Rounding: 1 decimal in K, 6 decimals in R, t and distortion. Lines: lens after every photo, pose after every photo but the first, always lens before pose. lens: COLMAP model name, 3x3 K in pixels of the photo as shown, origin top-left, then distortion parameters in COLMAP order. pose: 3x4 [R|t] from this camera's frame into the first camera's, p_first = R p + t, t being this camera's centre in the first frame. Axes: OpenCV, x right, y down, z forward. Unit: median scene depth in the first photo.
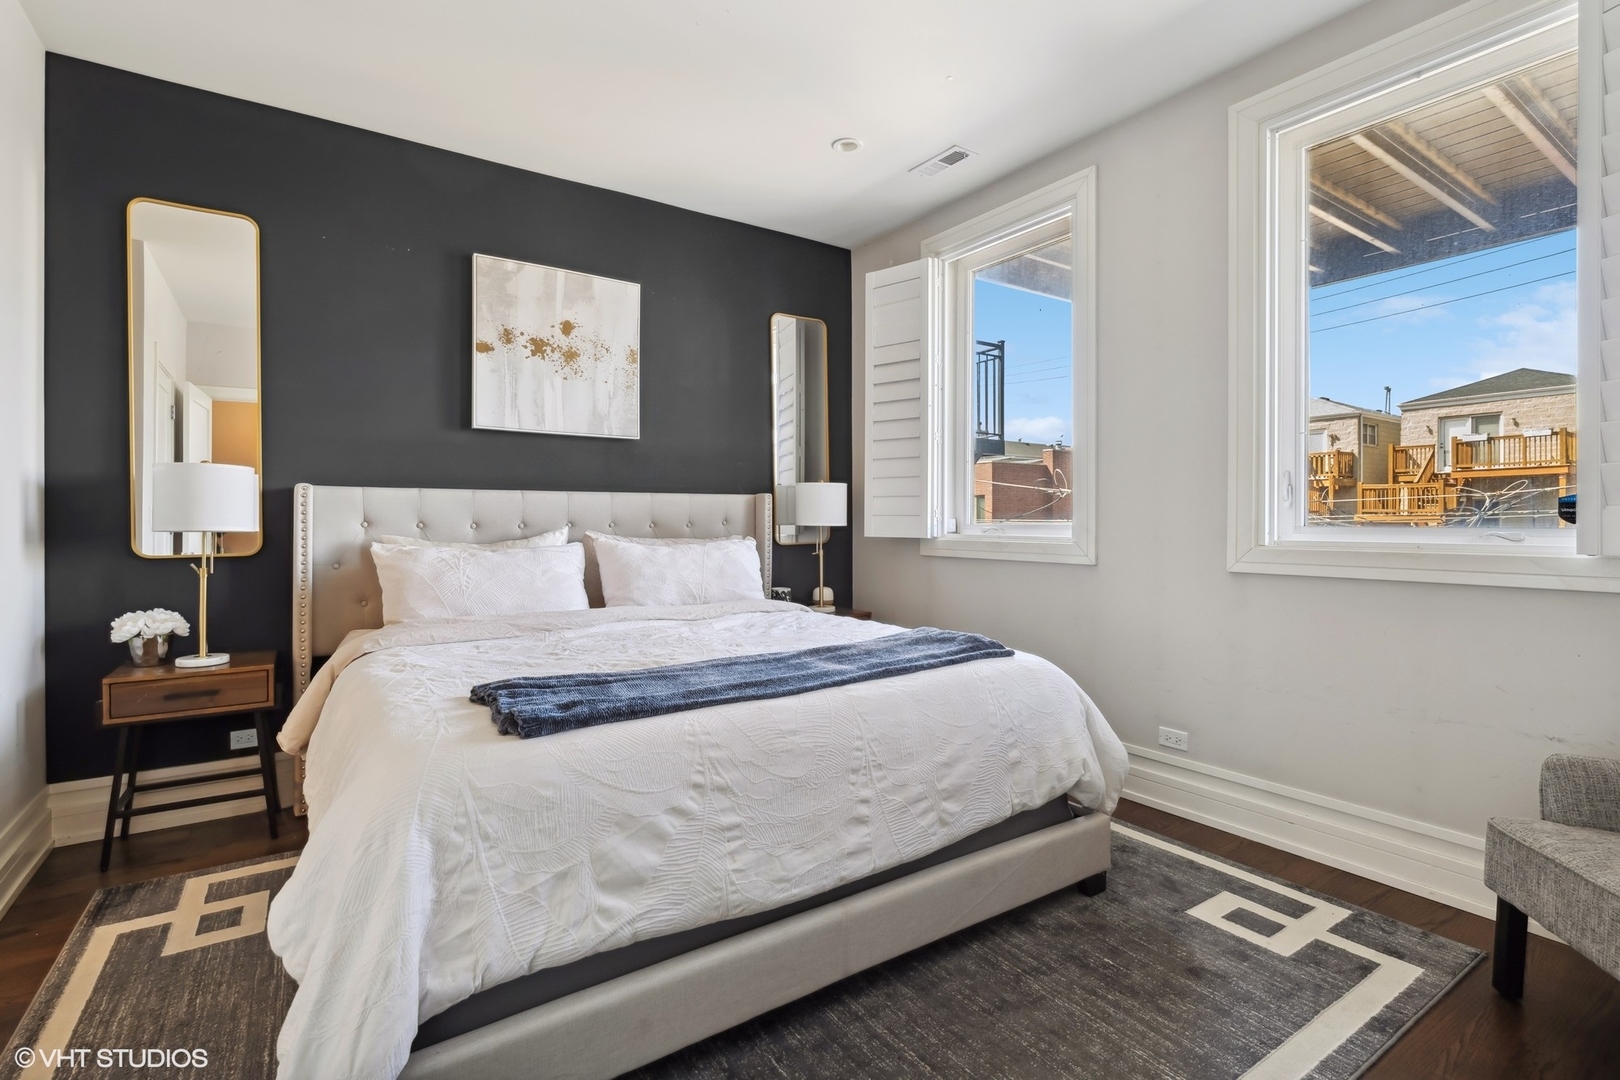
lens RADIAL K [[758.3, 0, 813.2], [0, 758.3, 524.5], [0, 0, 1]] dist [-0.003120, -0.000353]
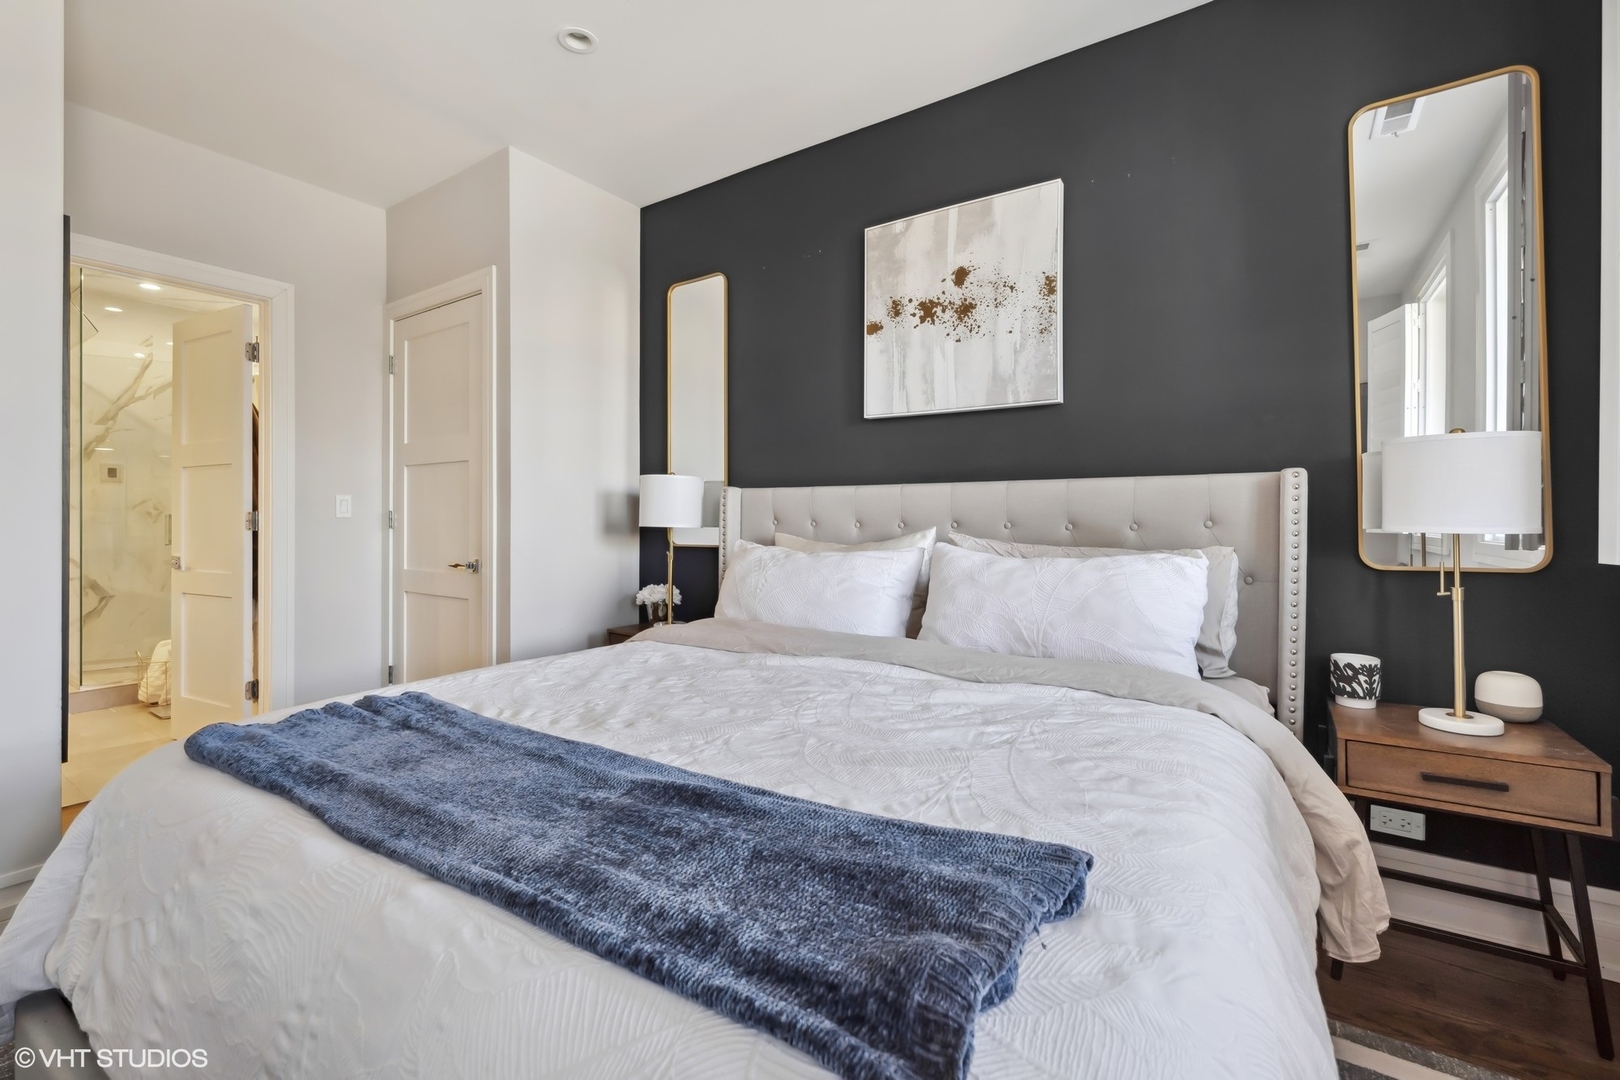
lens RADIAL K [[682.8, 0, 810.8], [0, 682.8, 522.5], [0, 0, 1]] dist [0.002440, 0.000034]
pose [[0.371441, 0.010698, -0.928395, 0.288776], [-0.003631, 0.999943, 0.010069, -0.008606], [0.928450, -0.000369, 0.371458, 0.602277]]
